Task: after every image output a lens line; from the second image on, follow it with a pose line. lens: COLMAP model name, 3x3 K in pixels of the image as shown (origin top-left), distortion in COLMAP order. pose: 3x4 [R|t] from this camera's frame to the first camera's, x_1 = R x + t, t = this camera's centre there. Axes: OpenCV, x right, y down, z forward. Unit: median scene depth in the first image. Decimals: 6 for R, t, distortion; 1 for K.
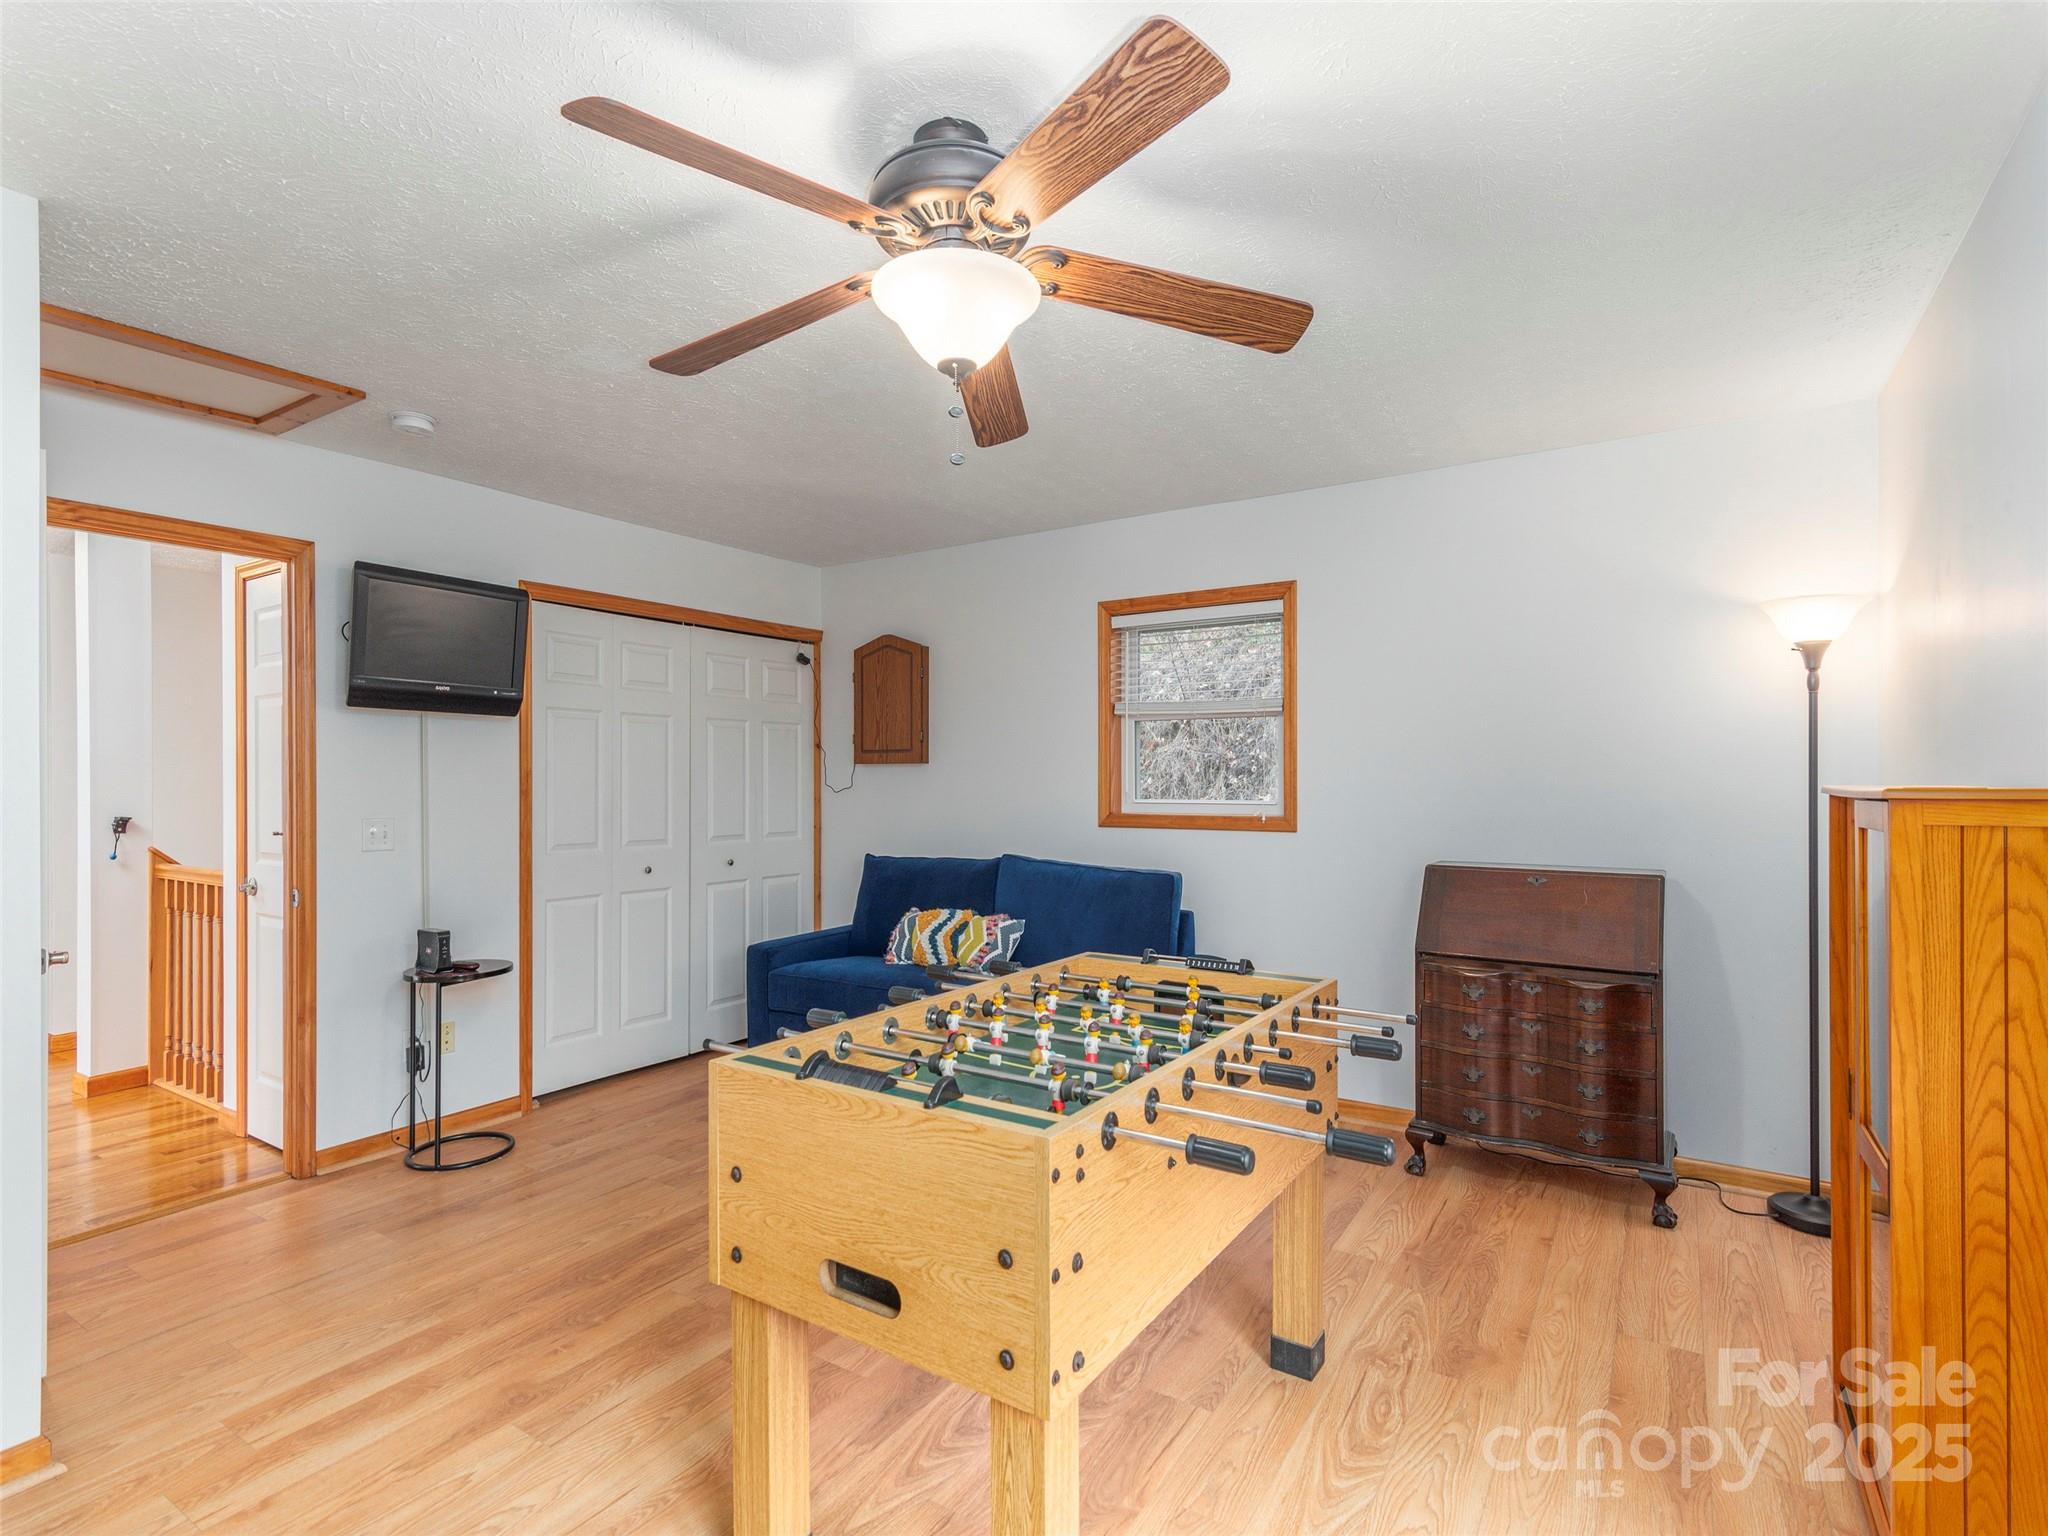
lens RADIAL K [[1004.1, 0, 1023.5], [0, 1004.1, 775.9], [0, 0, 1]] dist [0.007957, -0.000764]
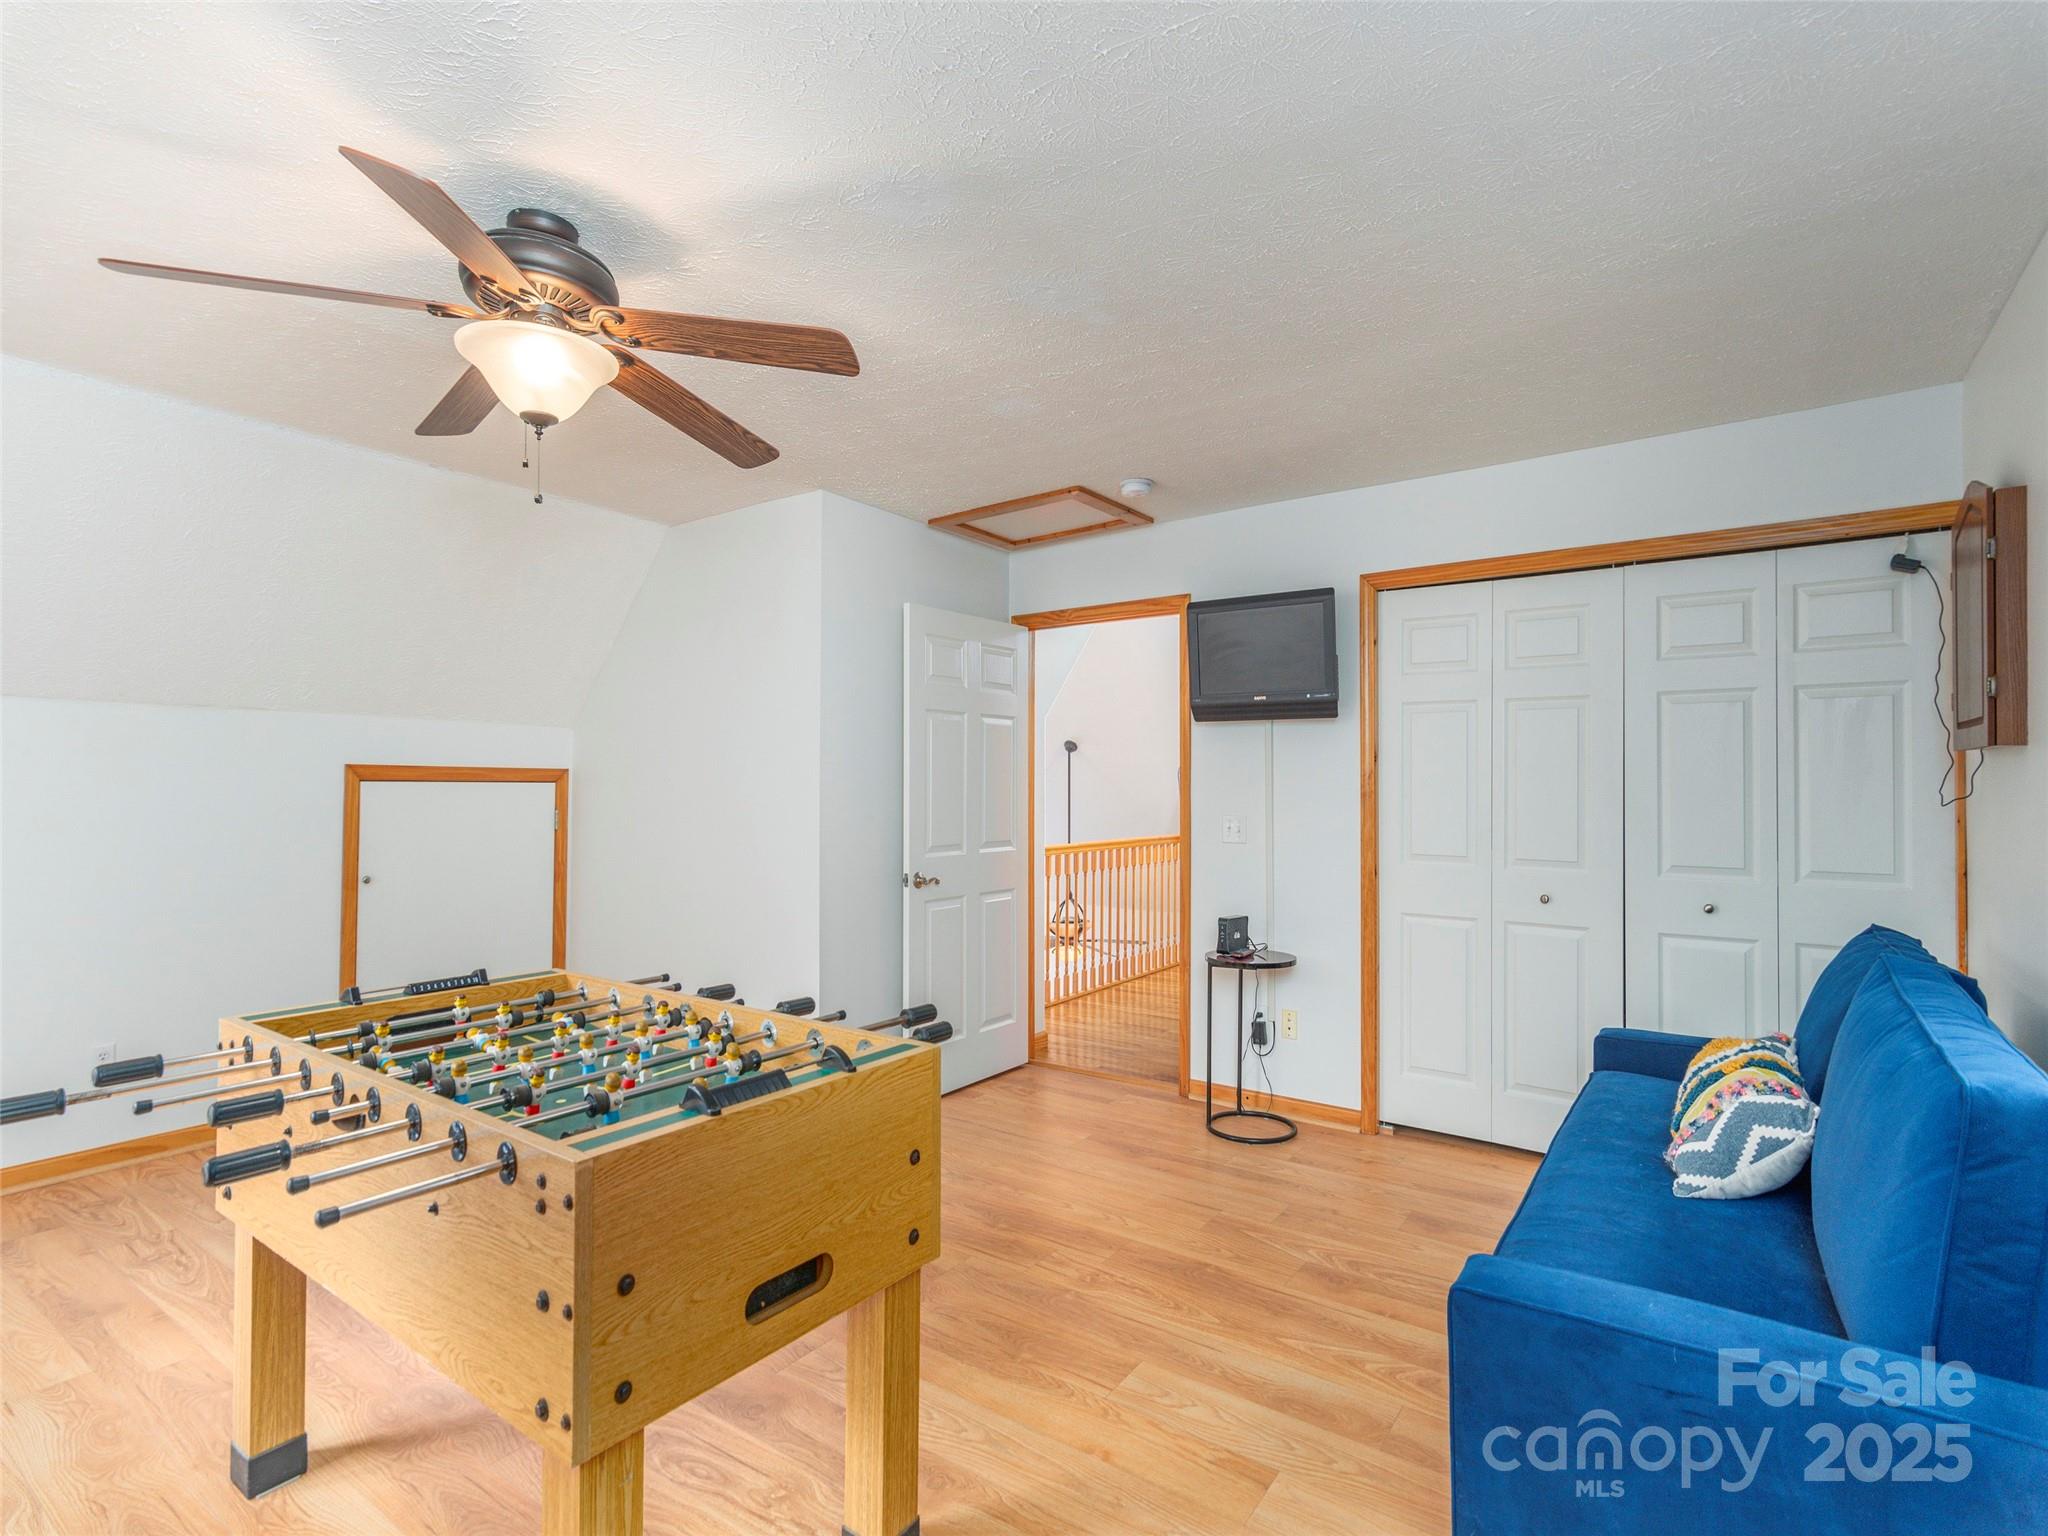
lens RADIAL K [[1004.1, 0, 1024.9], [0, 1004.1, 770.1], [0, 0, 1]] dist [0.007957, -0.000764]
pose [[-0.040640, -0.010963, -0.999114, 0.473435], [0.003384, 0.999933, -0.011110, 0.002115], [0.999168, -0.003833, -0.040600, 0.720284]]
